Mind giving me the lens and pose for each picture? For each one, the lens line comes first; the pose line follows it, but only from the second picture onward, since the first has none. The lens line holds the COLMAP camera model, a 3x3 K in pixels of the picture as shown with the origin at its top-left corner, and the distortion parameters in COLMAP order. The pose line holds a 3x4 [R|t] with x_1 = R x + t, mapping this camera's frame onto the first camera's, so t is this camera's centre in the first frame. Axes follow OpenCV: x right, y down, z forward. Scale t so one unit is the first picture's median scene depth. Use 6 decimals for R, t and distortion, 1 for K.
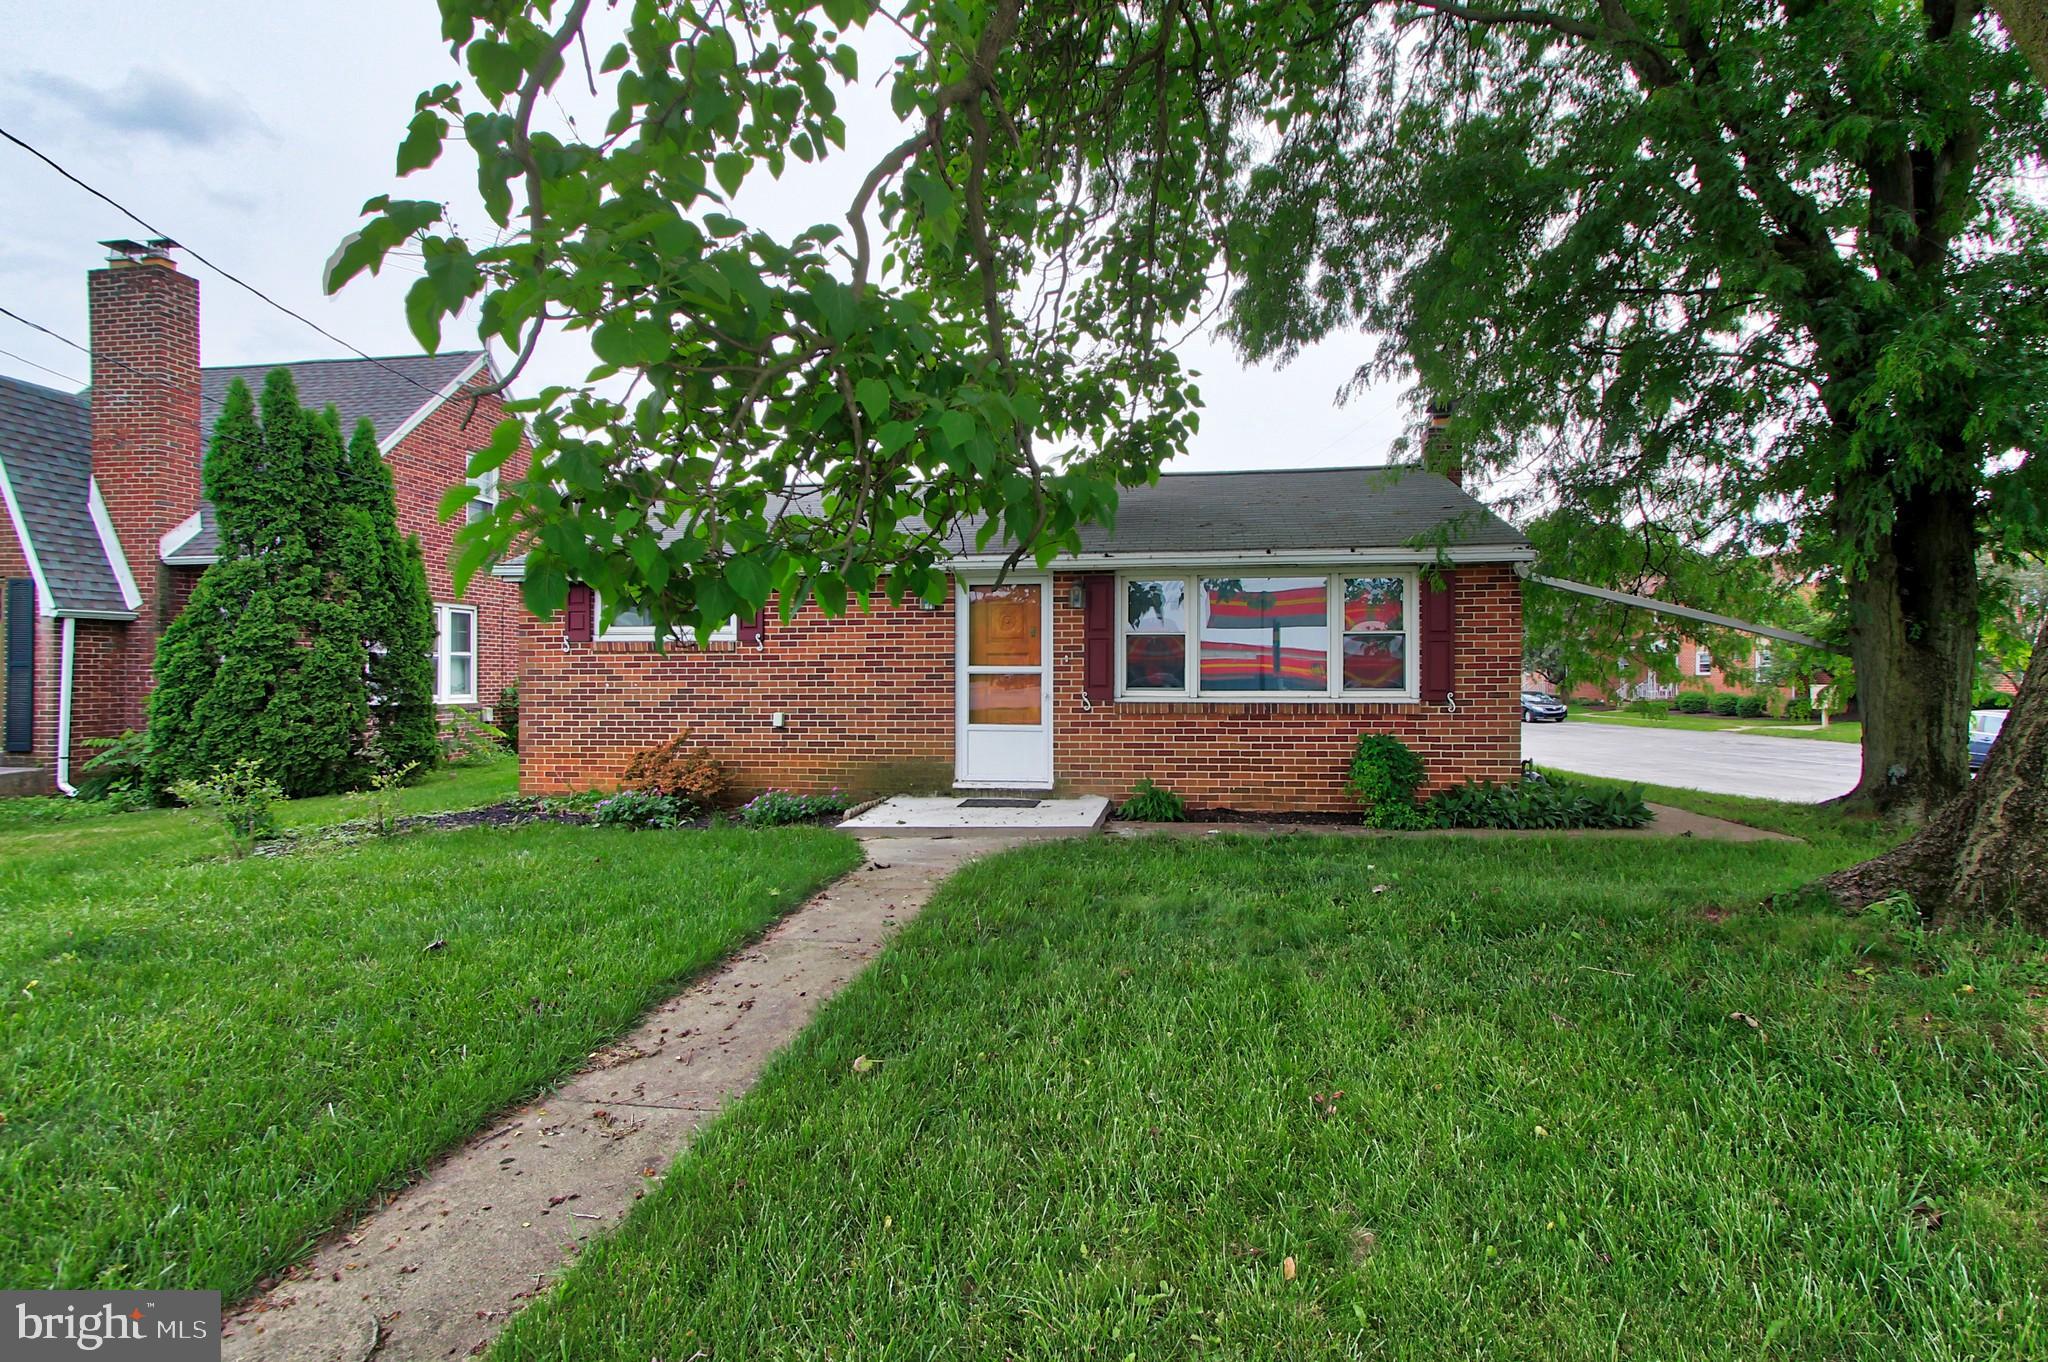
lens RADIAL K [[931.2, 0, 1024.0], [0, 931.2, 681.0], [0, 0, 1]] dist [0.000482, 0.000240]
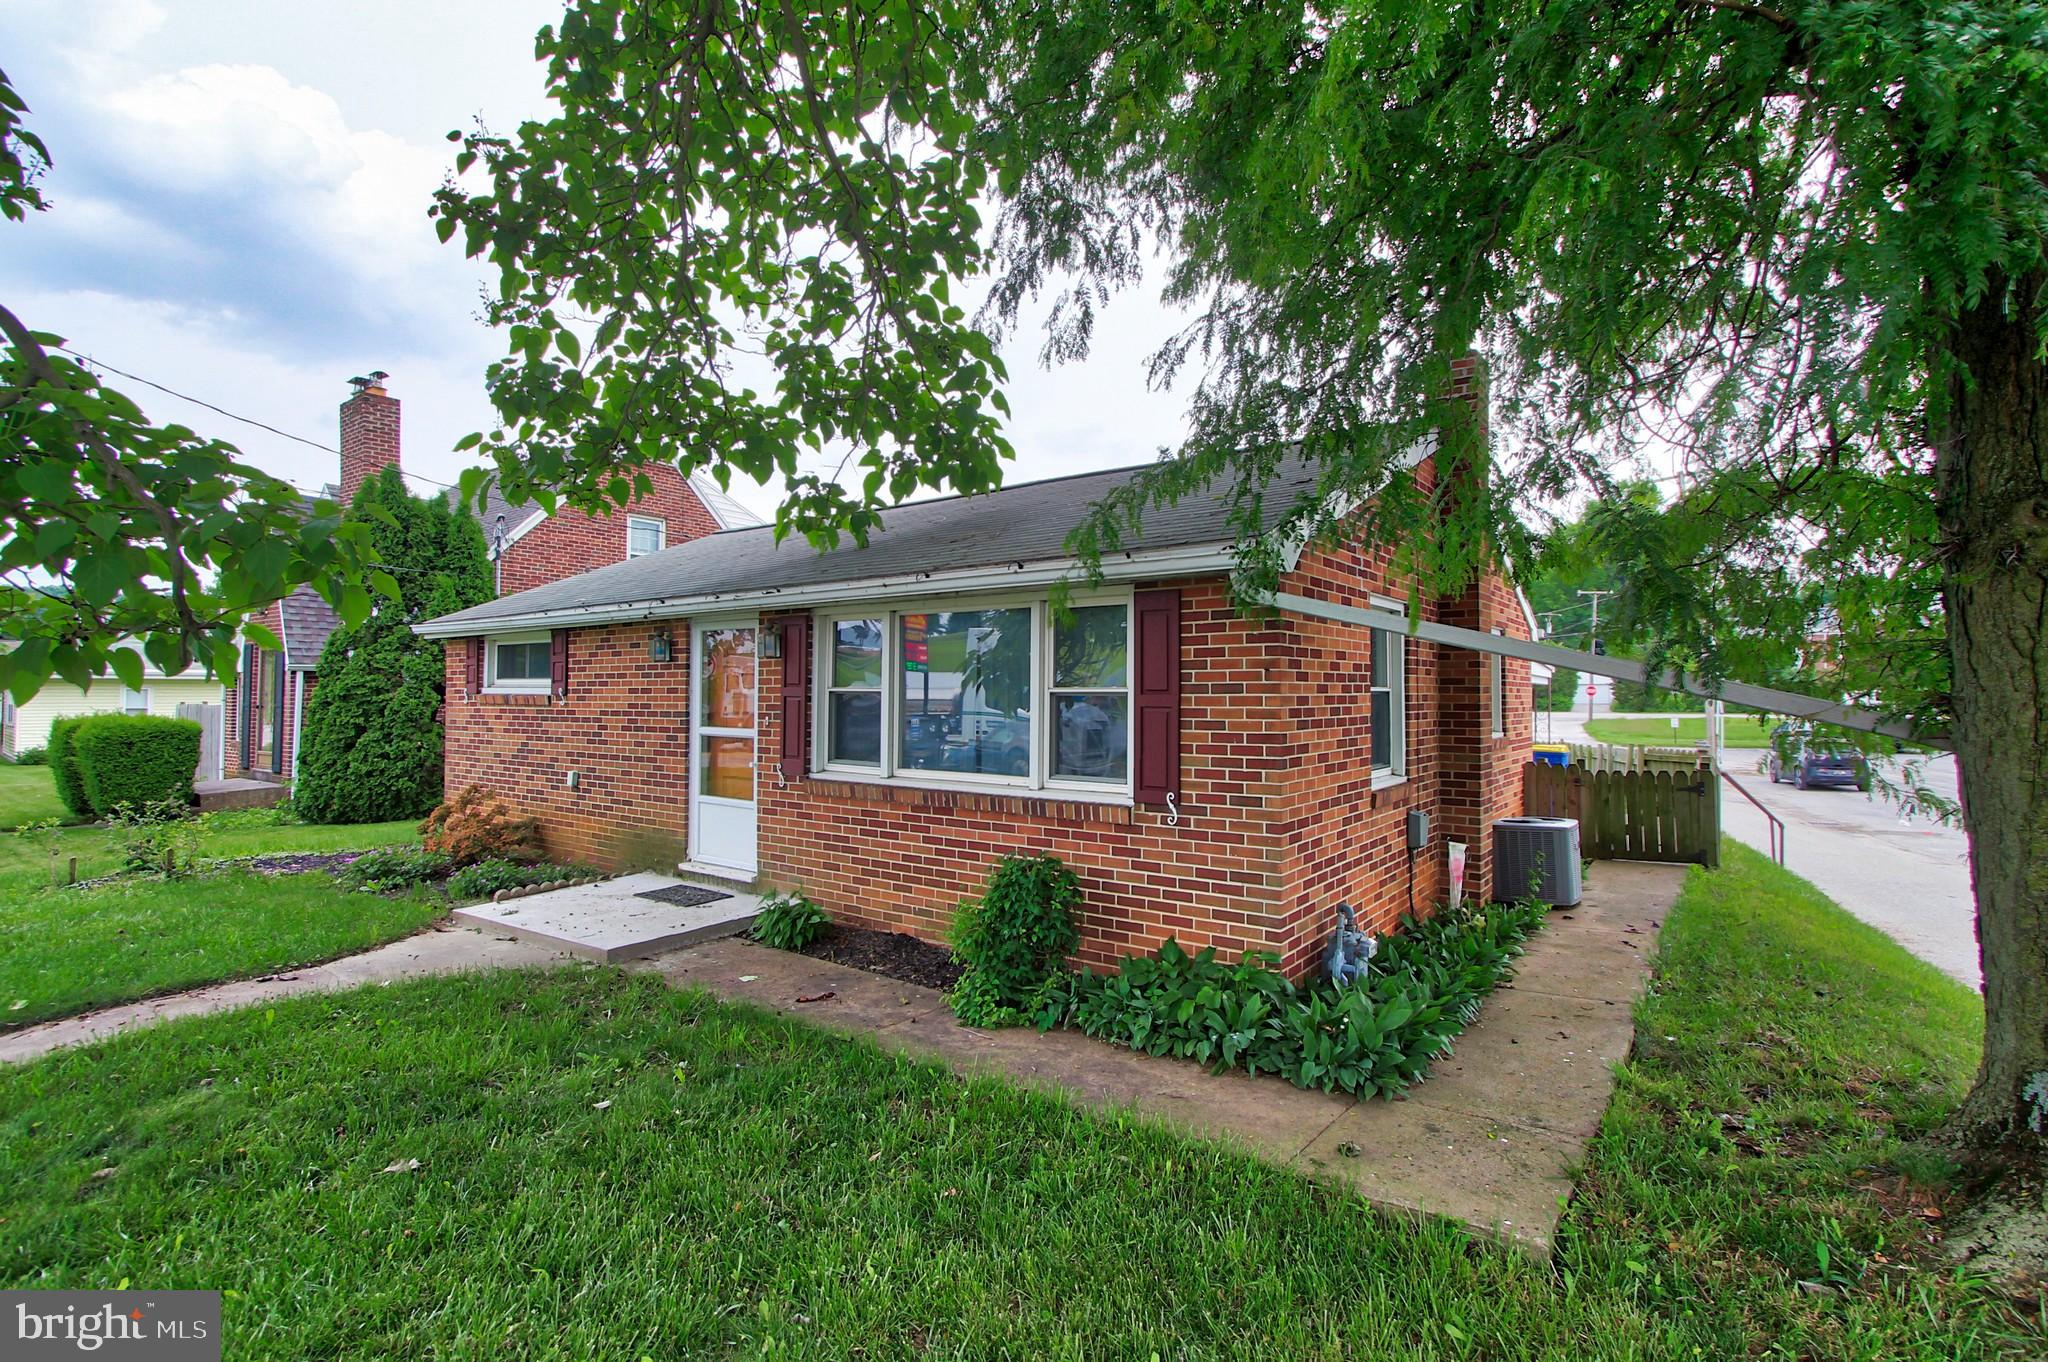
lens RADIAL K [[931.2, 0, 1024.0], [0, 931.2, 681.0], [0, 0, 1]] dist [0.000482, 0.000240]
pose [[0.886602, -0.003438, -0.462520, 0.599049], [-0.005953, 0.999805, -0.018844, -0.043515], [0.462495, 0.019461, 0.886408, 0.387091]]
